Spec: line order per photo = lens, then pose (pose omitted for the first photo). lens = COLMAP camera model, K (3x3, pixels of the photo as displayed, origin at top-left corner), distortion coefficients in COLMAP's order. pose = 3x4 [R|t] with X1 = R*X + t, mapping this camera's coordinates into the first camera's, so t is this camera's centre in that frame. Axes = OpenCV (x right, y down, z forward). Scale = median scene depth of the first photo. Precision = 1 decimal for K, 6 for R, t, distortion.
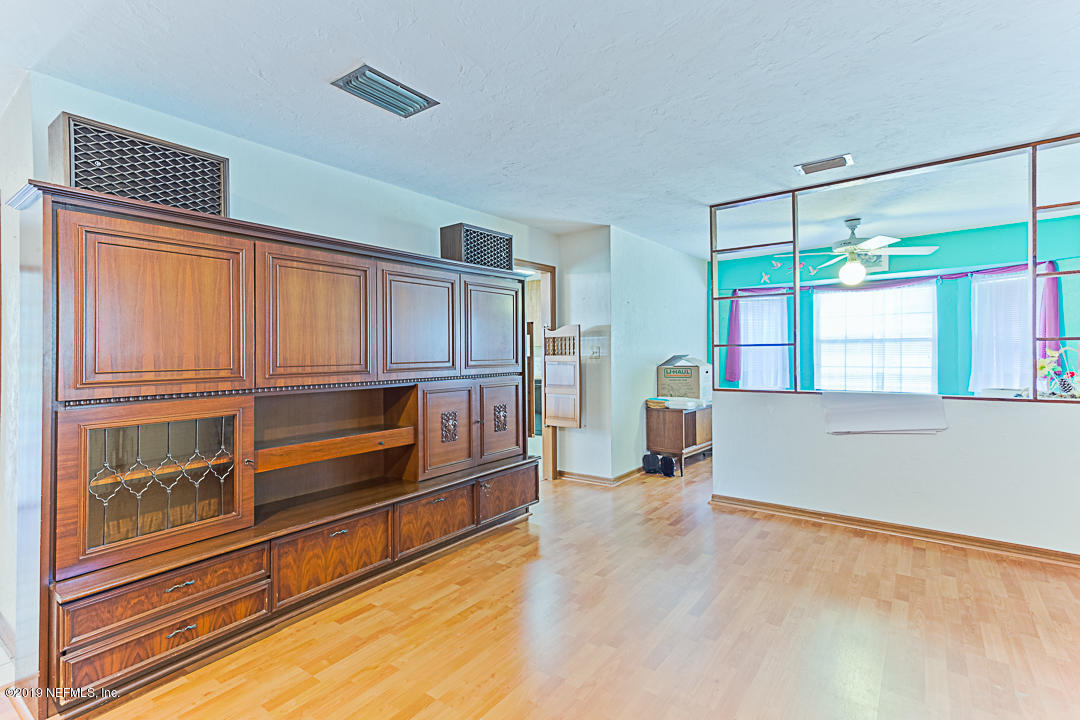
lens RADIAL K [[510.3, 0, 535.7], [0, 510.3, 356.6], [0, 0, 1]] dist [0.023699, 0.001412]
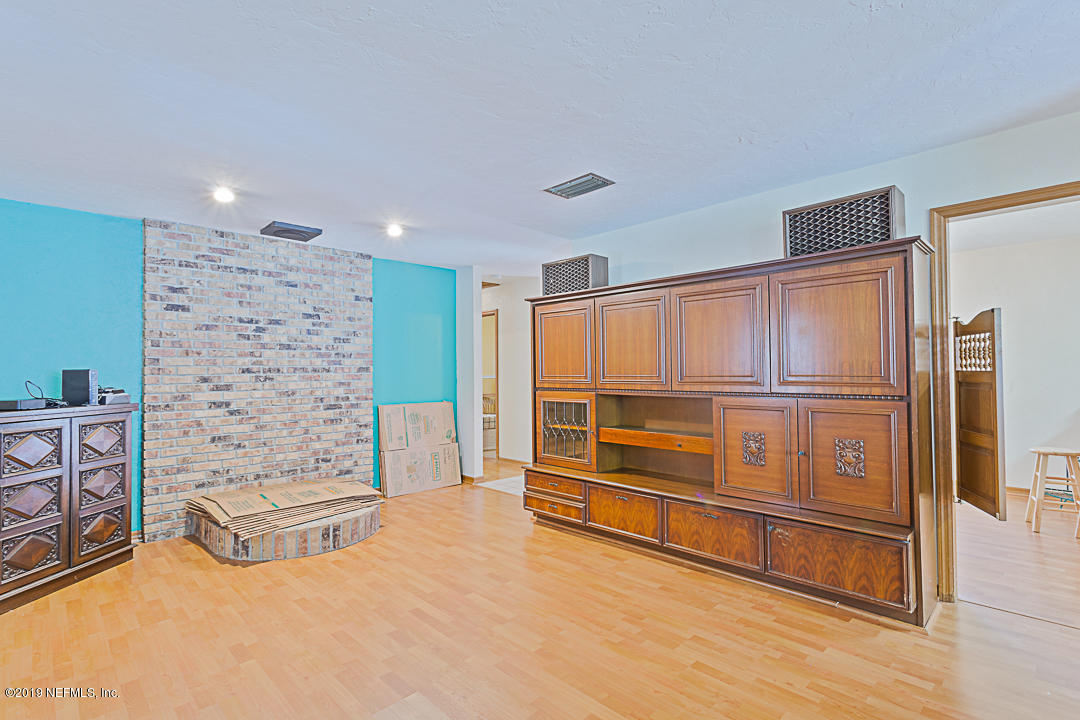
lens RADIAL K [[510.3, 0, 536.1], [0, 510.3, 357.9], [0, 0, 1]] dist [0.023699, 0.001412]
pose [[-0.147261, 0.000060, -0.989098, 0.864217], [0.015293, 0.999881, -0.002216, -0.029297], [0.988979, -0.015452, -0.147244, 0.834995]]
